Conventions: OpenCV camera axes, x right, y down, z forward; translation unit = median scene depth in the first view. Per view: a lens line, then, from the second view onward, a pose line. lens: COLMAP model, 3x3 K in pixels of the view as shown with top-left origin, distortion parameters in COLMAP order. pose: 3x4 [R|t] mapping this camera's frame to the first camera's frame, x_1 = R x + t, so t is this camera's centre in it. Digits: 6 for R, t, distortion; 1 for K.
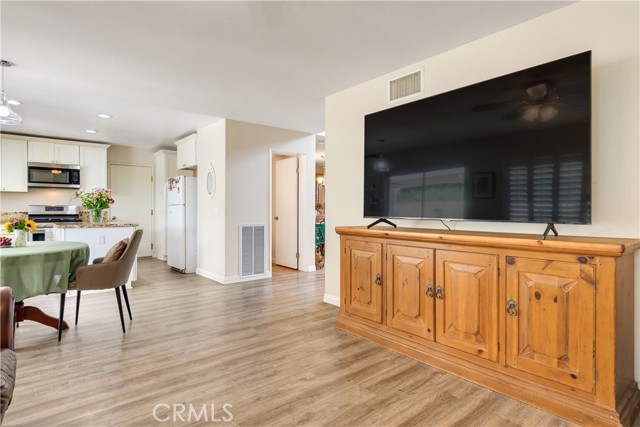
lens RADIAL K [[338.7, 0, 314.5], [0, 338.7, 215.4], [0, 0, 1]] dist [0.006088, -0.005442]
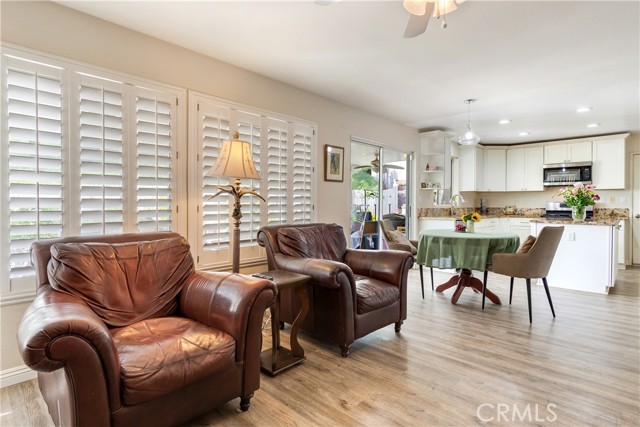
lens RADIAL K [[338.7, 0, 314.4], [0, 338.7, 207.4], [0, 0, 1]] dist [0.006088, -0.005442]
pose [[0.110145, 0.006563, -0.993894, 0.466523], [-0.022814, 0.999731, 0.004073, -0.000787], [0.993654, 0.022226, 0.110266, 0.246341]]
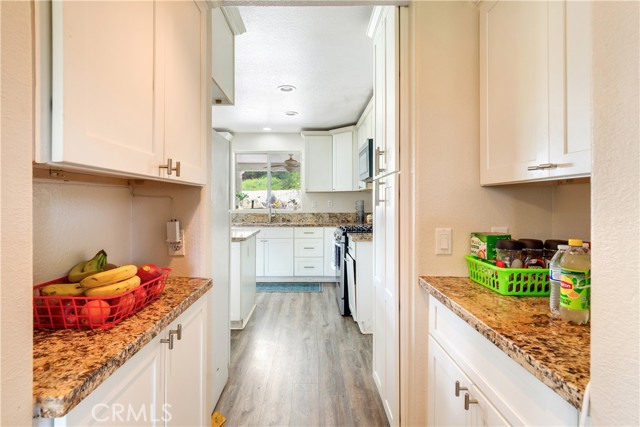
lens RADIAL K [[338.7, 0, 315.9], [0, 338.7, 207.0], [0, 0, 1]] dist [0.006088, -0.005442]
pose [[-0.638135, 0.008255, -0.769880, -0.484531], [-0.016678, 0.999560, 0.024541, -0.105393], [0.769744, 0.028501, -0.637717, 3.156230]]
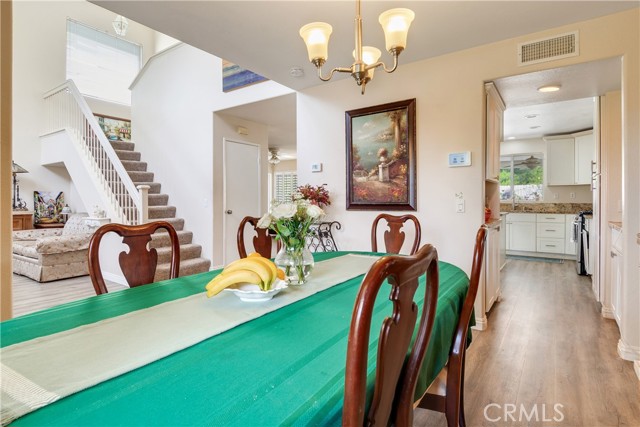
lens RADIAL K [[338.7, 0, 317.7], [0, 338.7, 201.4], [0, 0, 1]] dist [0.006088, -0.005442]
pose [[-0.968743, 0.000047, -0.248065, 0.260229], [-0.005805, 0.999722, 0.022859, -0.076377], [0.247997, 0.023585, -0.968474, 3.824570]]
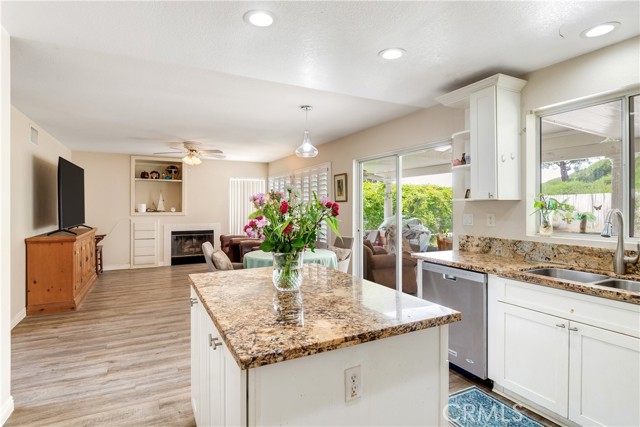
lens RADIAL K [[338.7, 0, 312.4], [0, 338.7, 206.4], [0, 0, 1]] dist [0.006088, -0.005442]
pose [[-0.972231, -0.001566, 0.234018, -1.423731], [0.003785, 0.999742, 0.022415, -0.137080], [-0.233993, 0.022678, -0.971974, 2.529753]]
